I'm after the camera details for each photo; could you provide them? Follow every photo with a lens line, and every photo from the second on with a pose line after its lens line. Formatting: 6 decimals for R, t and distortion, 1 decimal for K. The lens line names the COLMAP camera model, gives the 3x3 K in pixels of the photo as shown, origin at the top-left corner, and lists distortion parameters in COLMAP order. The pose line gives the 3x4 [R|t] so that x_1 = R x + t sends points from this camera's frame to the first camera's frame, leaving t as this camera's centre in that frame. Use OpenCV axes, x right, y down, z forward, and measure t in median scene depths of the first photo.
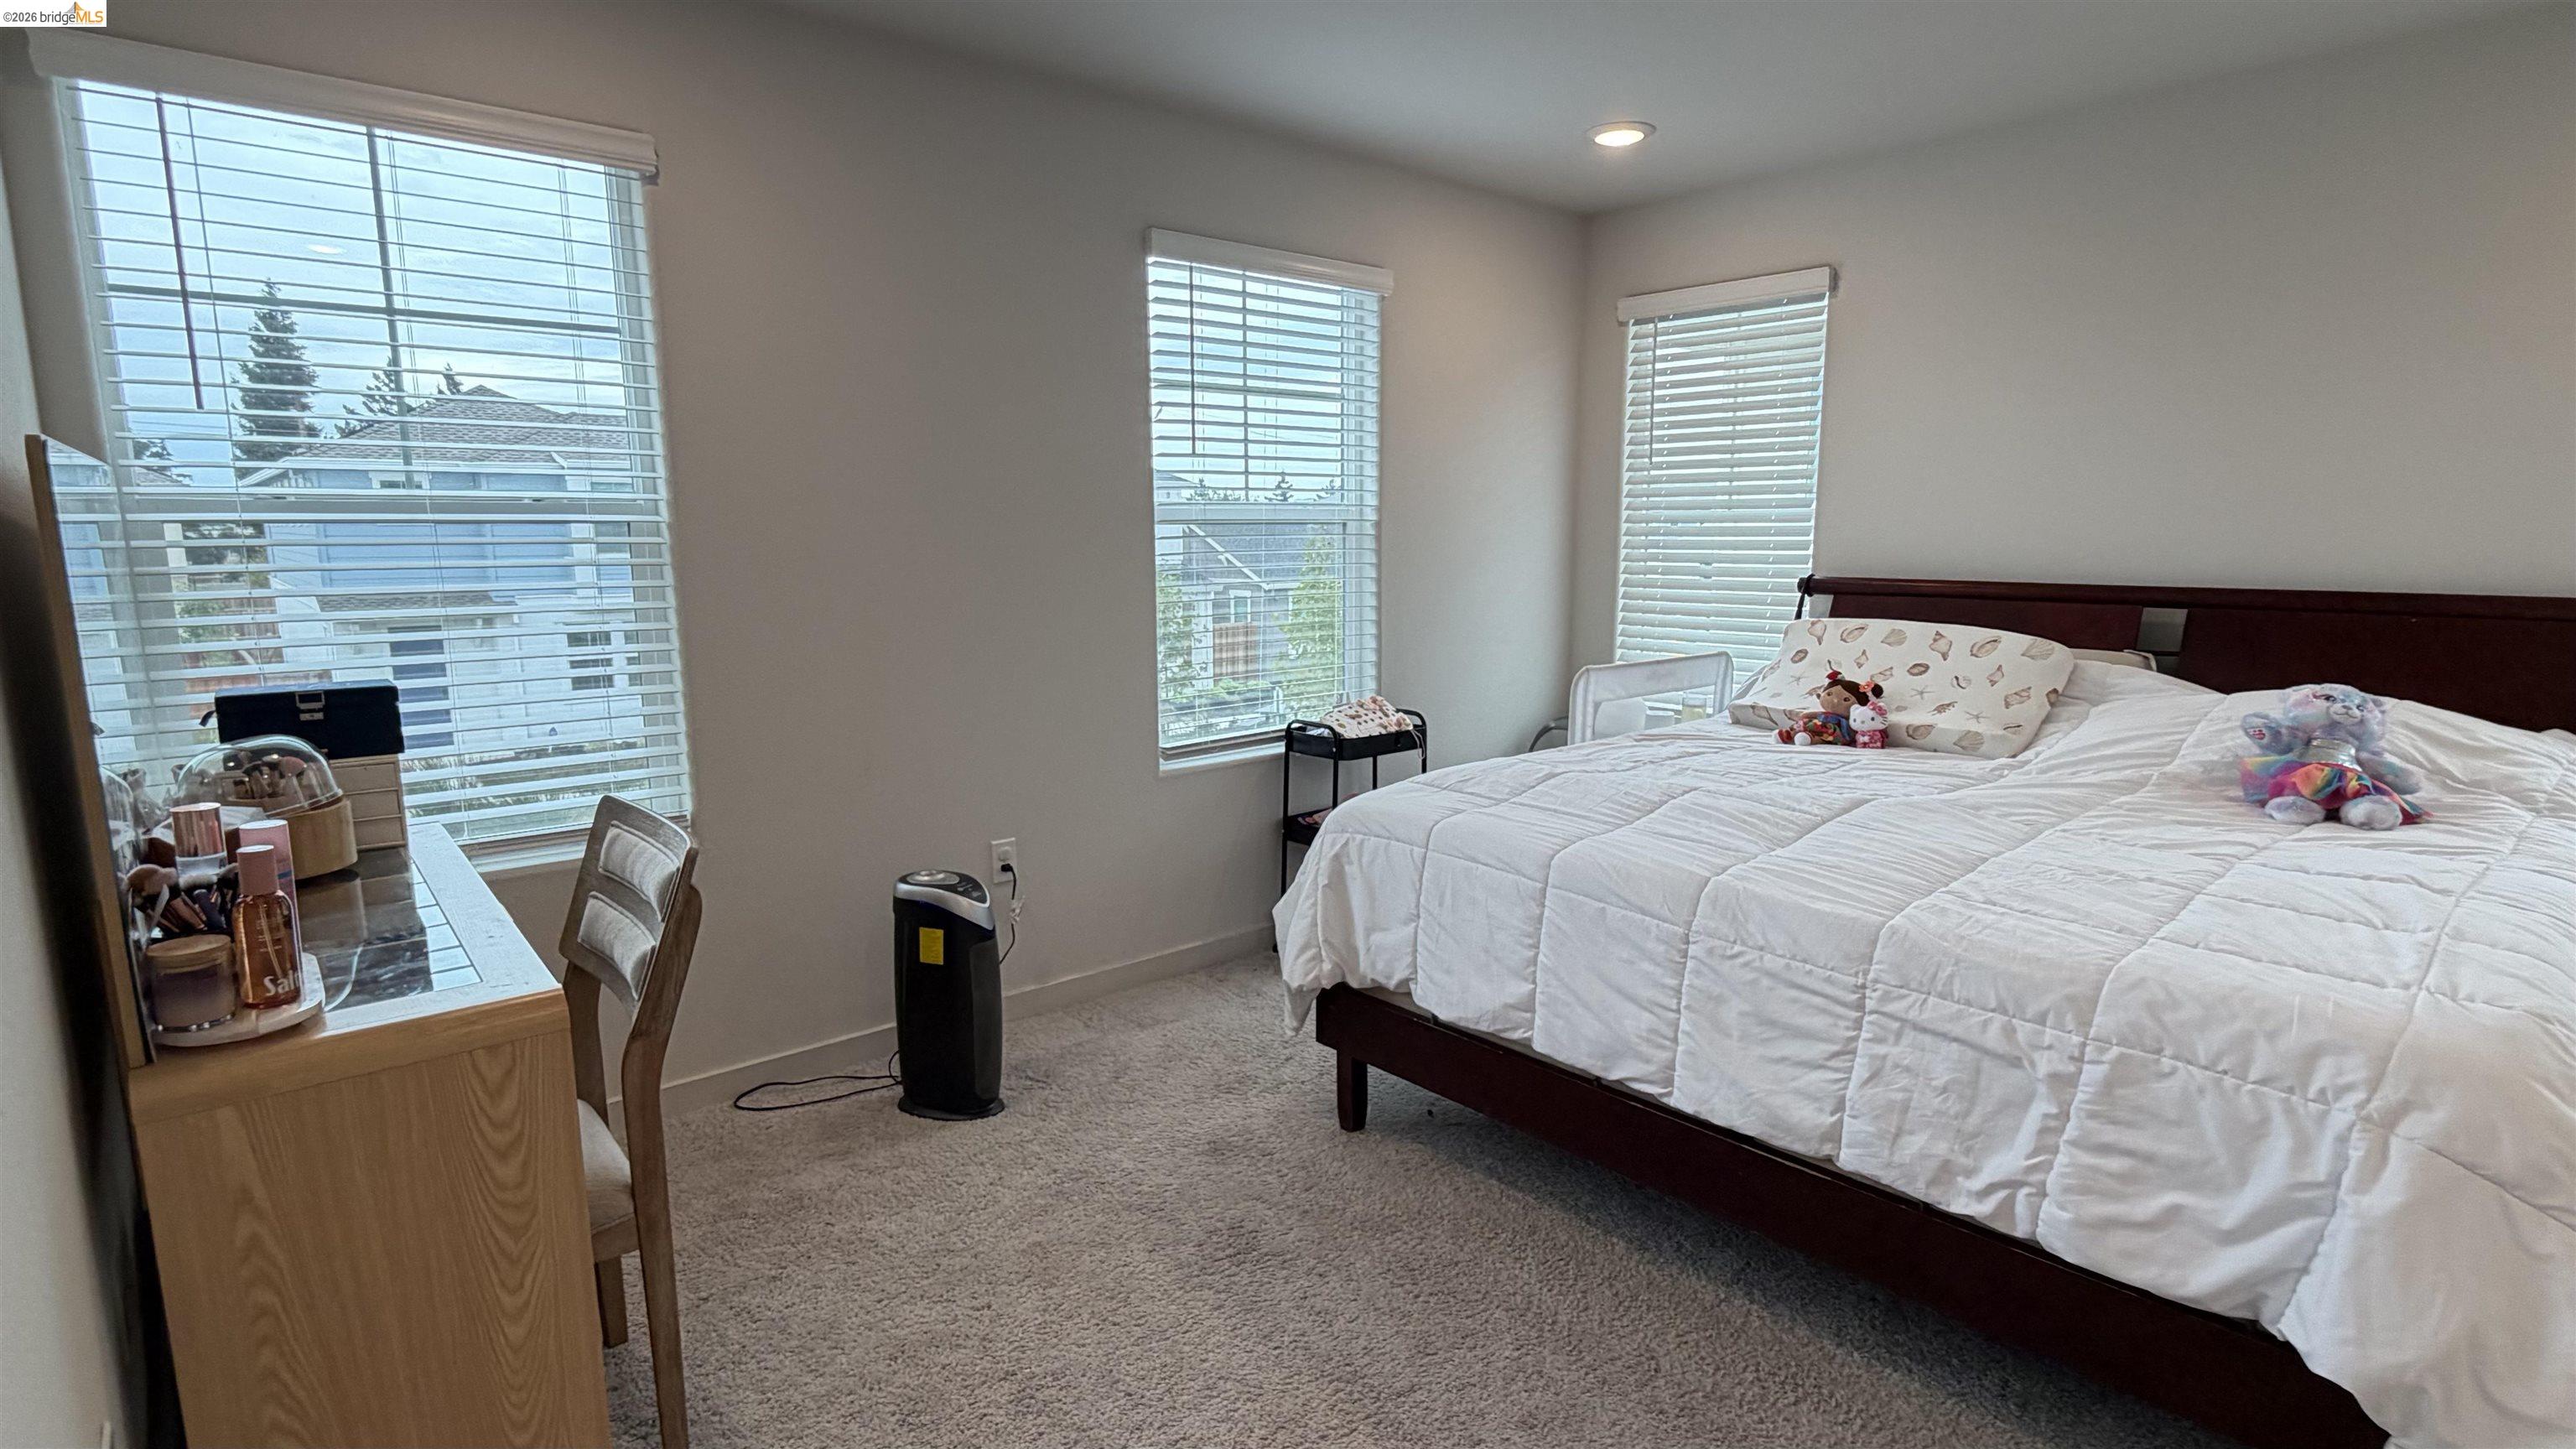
lens RADIAL K [[1275.0, 0, 1288.3], [0, 1275.0, 720.5], [0, 0, 1]] dist [0.004208, -0.002217]
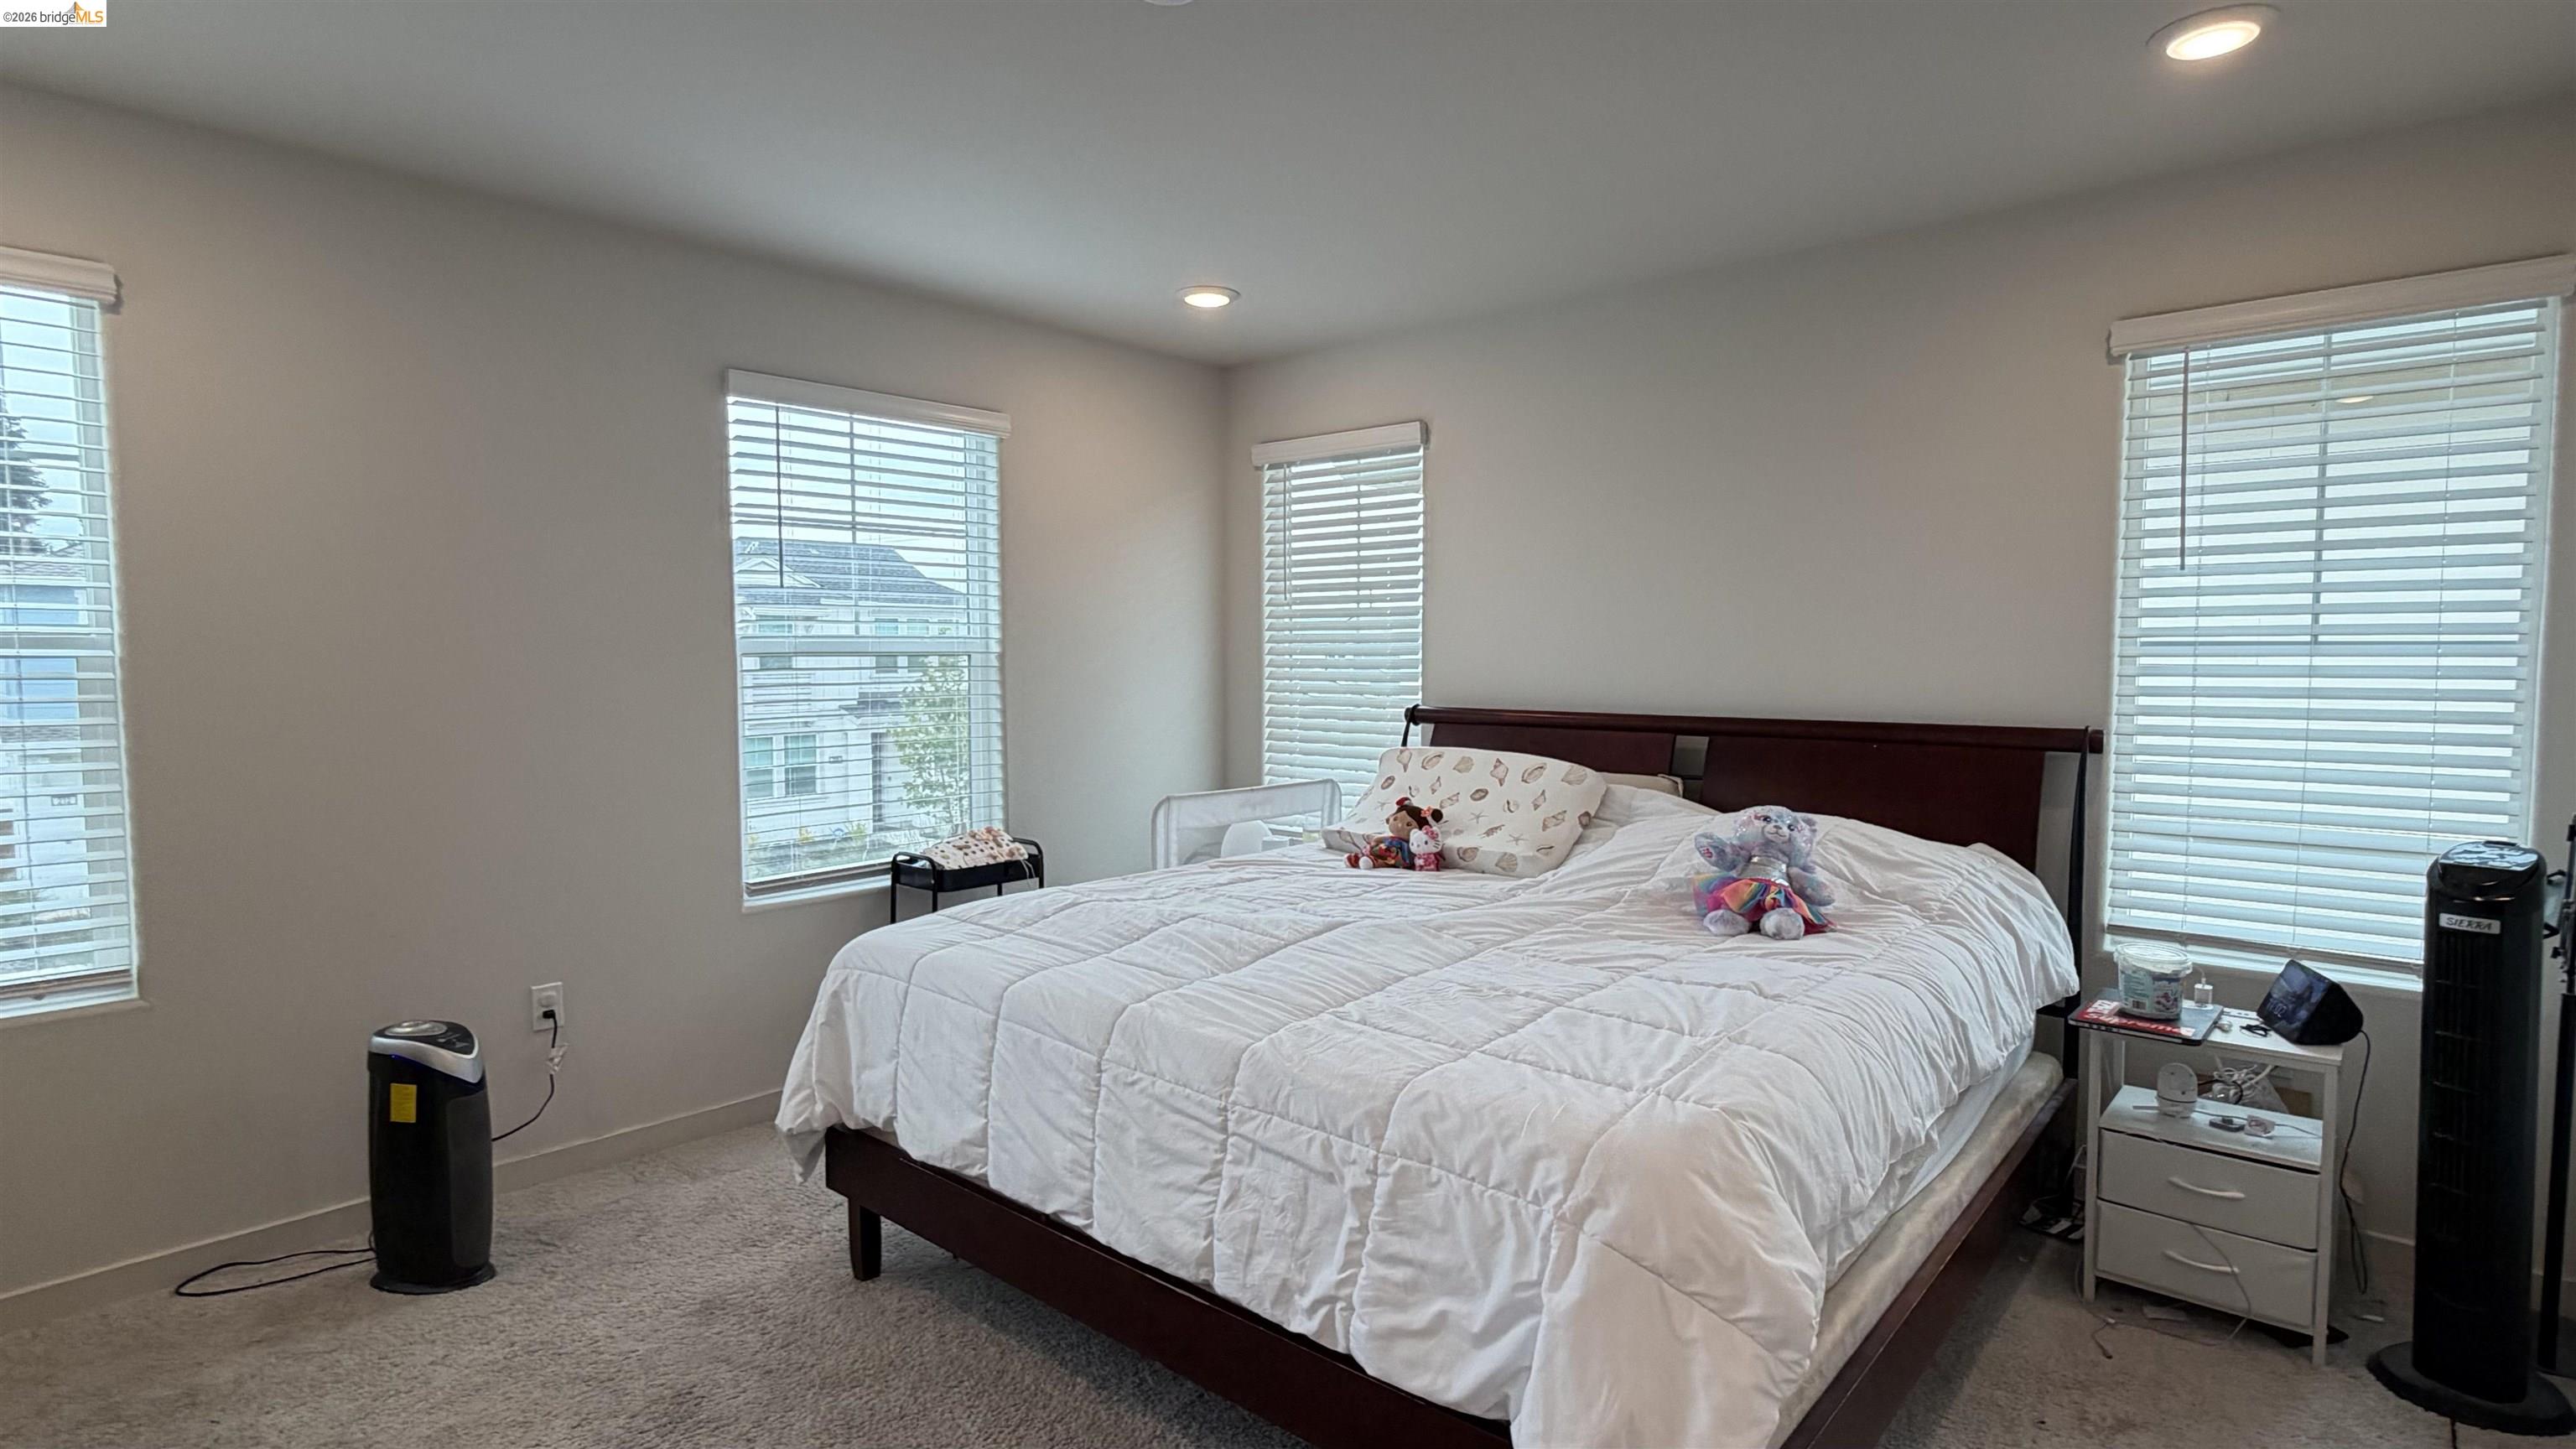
lens RADIAL K [[1275.0, 0, 1295.7], [0, 1275.0, 718.2], [0, 0, 1]] dist [0.004208, -0.002217]
pose [[0.992210, -0.004789, 0.124482, 0.258935], [0.016916, 0.995184, -0.096552, -0.004163], [-0.123420, 0.097906, 0.987513, -0.040892]]
